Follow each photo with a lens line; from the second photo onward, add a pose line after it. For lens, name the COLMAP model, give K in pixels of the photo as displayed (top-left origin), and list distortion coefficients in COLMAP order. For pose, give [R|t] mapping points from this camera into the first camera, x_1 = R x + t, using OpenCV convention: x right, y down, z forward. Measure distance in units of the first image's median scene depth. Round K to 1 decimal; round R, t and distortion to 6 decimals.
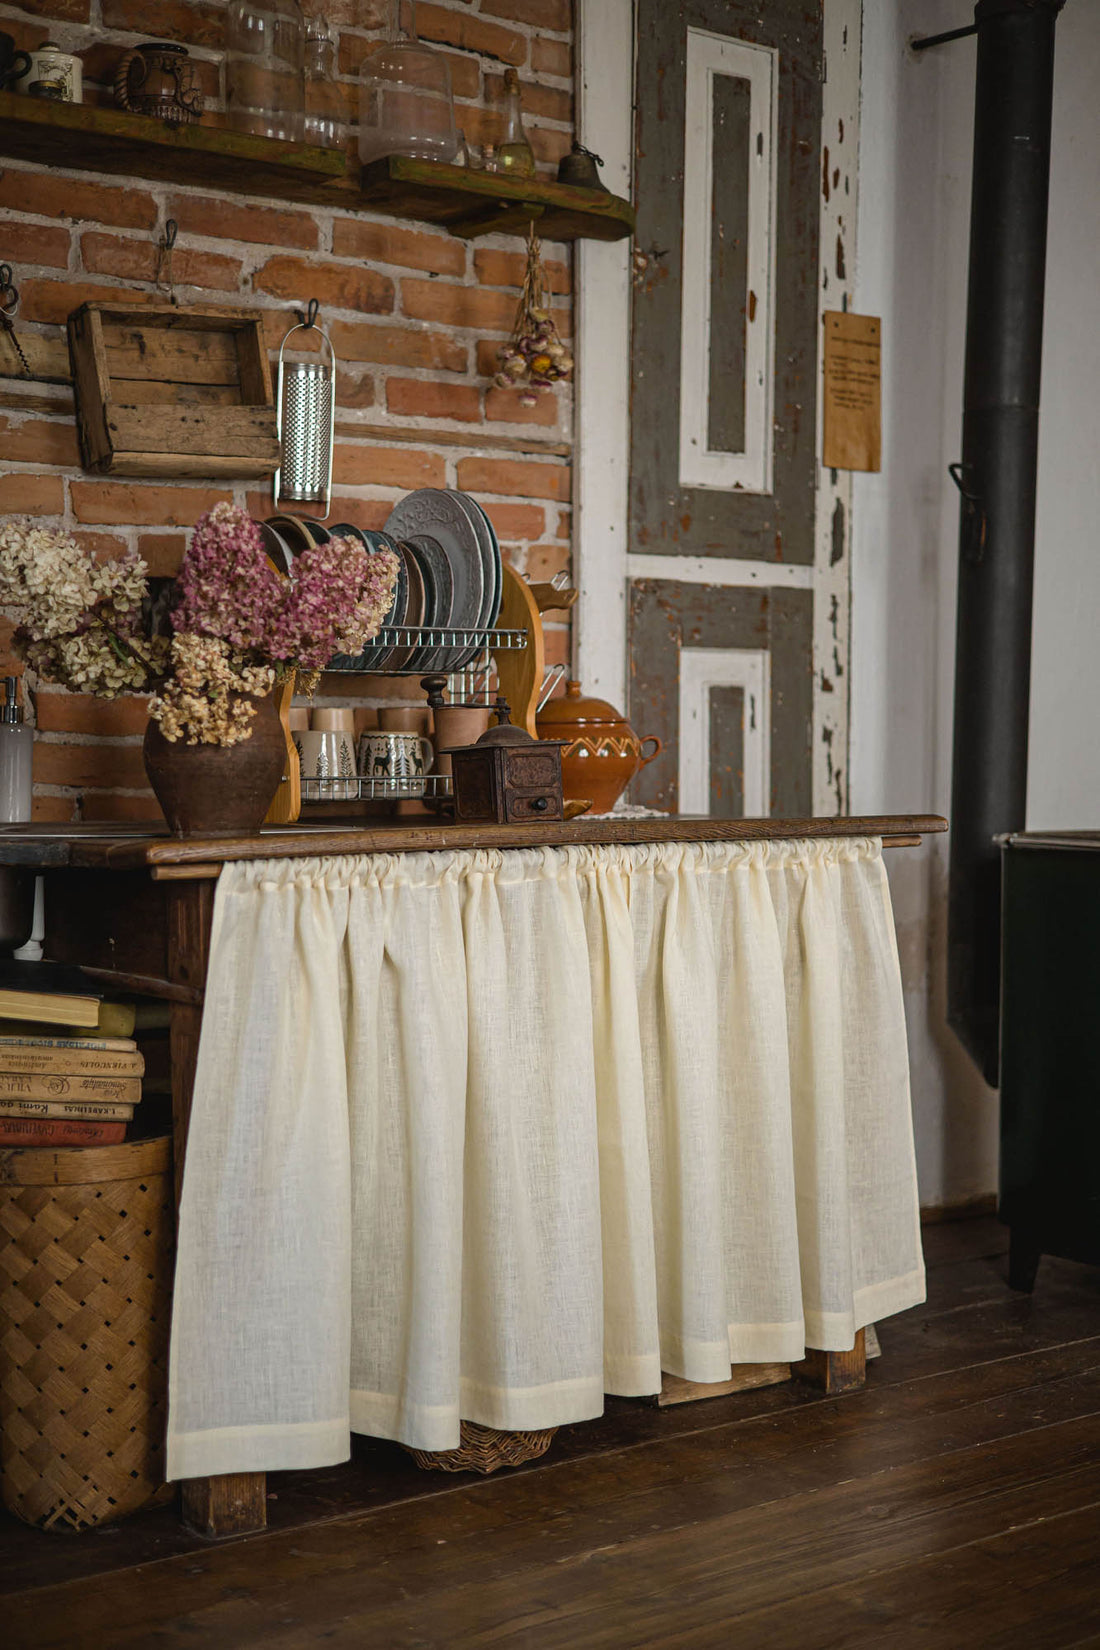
lens RADIAL K [[2314.0, 0, 538.3], [0, 2314.0, 826.4], [0, 0, 1]] dist [-0.002667, 0.000000]
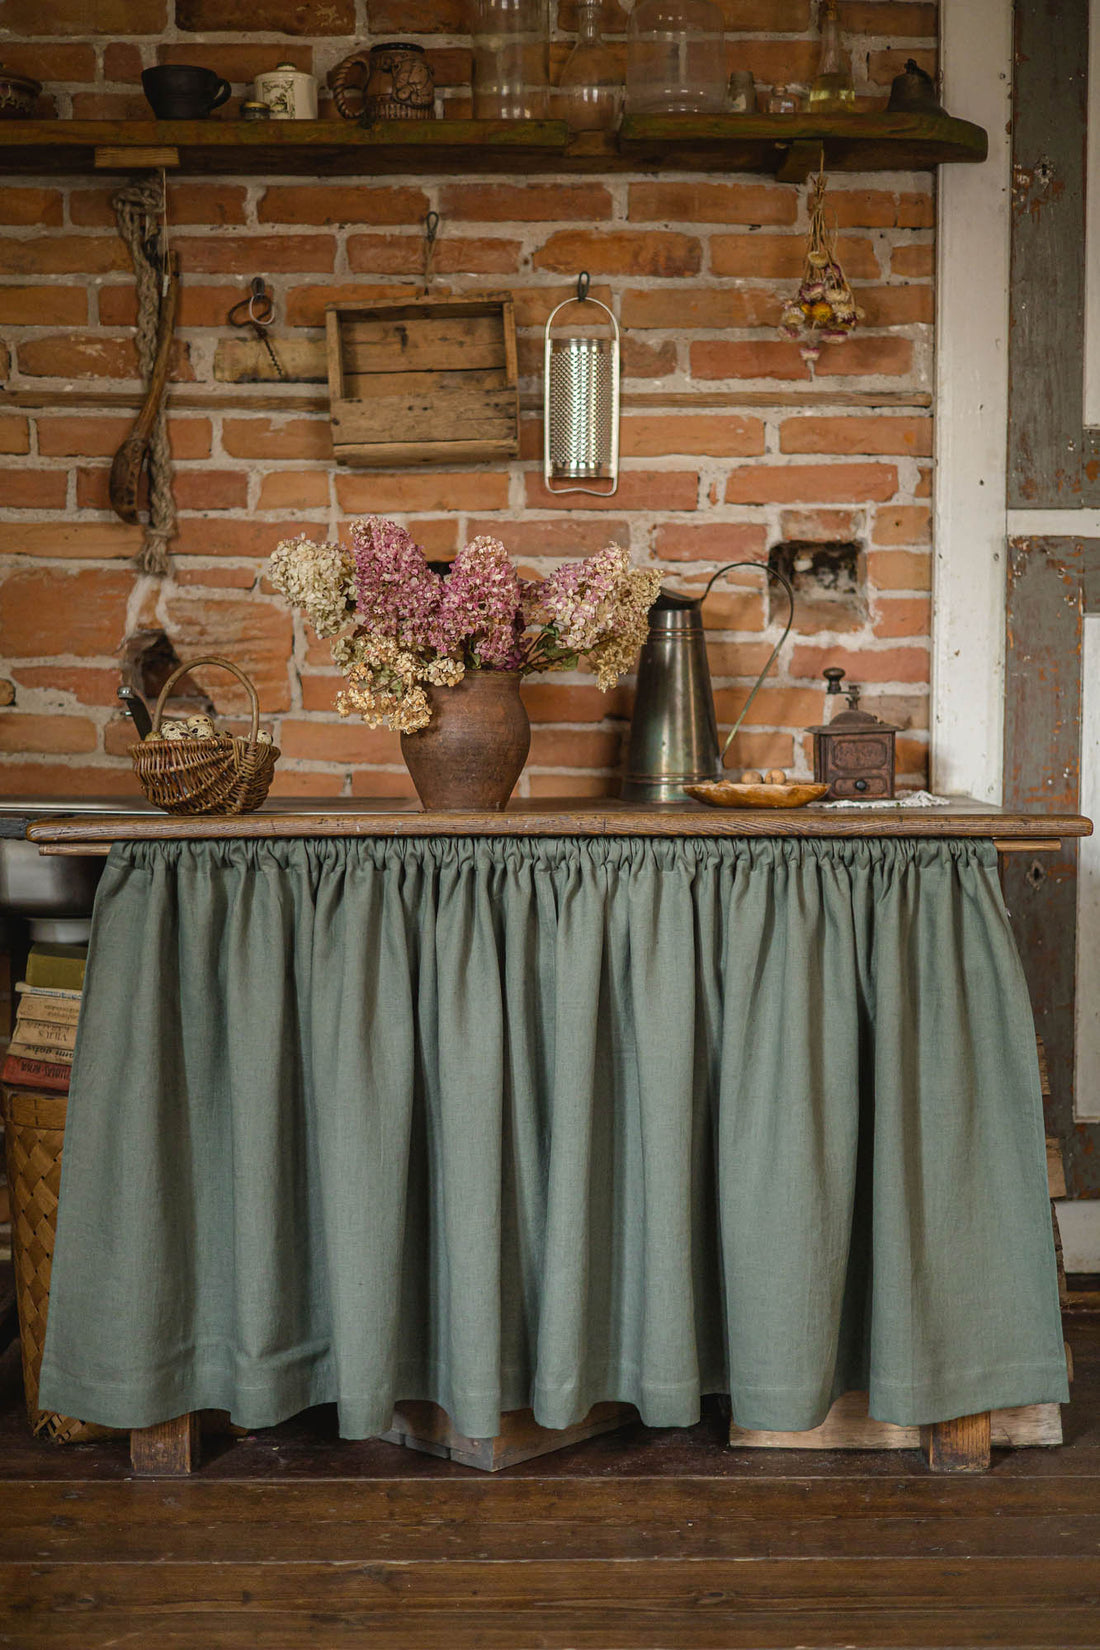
lens RADIAL K [[2314.0, 0, 541.3], [0, 2314.0, 830.2], [0, 0, 1]] dist [-0.002667, 0.000000]
pose [[0.801683, 0.034161, -0.596772, 0.486885], [-0.021186, 0.999362, 0.028747, -0.018183], [0.597373, -0.010403, 0.801896, 0.197263]]
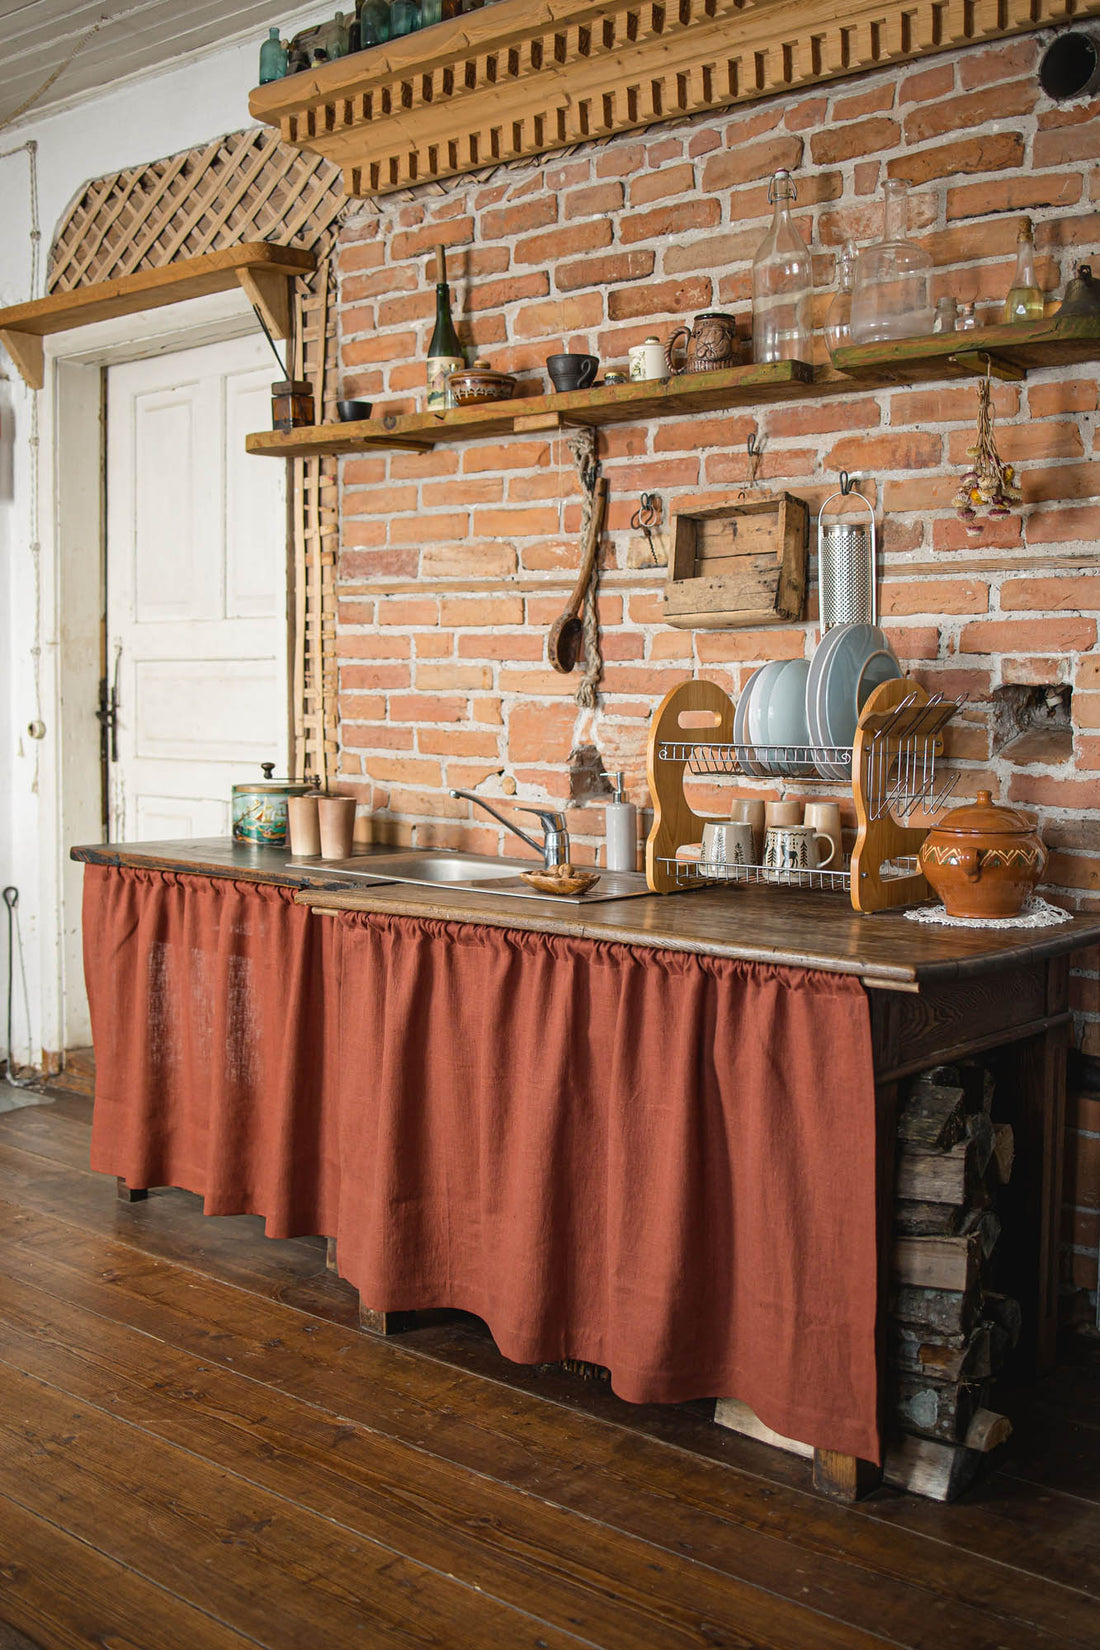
lens RADIAL K [[1701.7, 0, 548.1], [0, 1701.7, 817.5], [0, 0, 1]] dist [-0.085201, 0.000000]
pose [[0.203476, 0.073819, -0.976293, 0.767759], [-0.042073, 0.996892, 0.066608, -0.097911], [0.978176, 0.027523, 0.205949, 0.668467]]
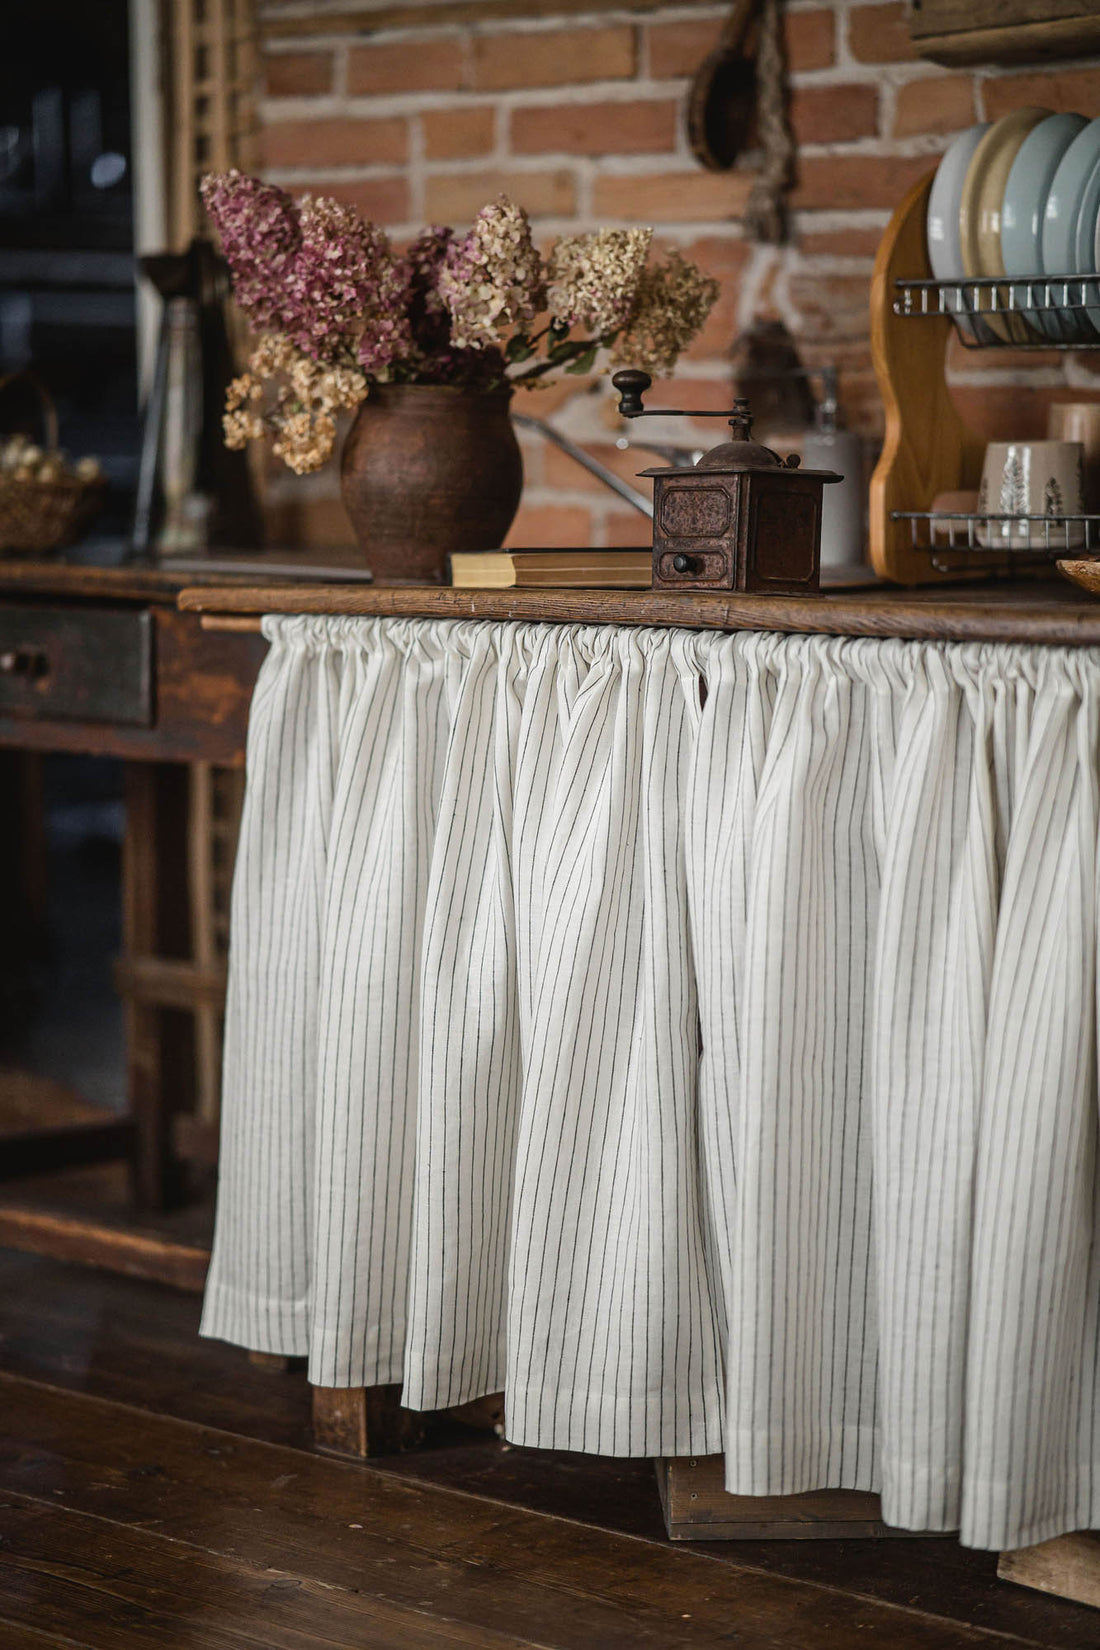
lens RADIAL K [[4007.0, 0, 546.3], [0, 4007.0, 842.4], [0, 0, 1]] dist [0.007367, 0.000000]
pose [[0.145080, 0.106180, -0.983706, 0.946879], [-0.026967, 0.994280, 0.103344, -0.039819], [0.989052, 0.011535, 0.147114, 0.663582]]
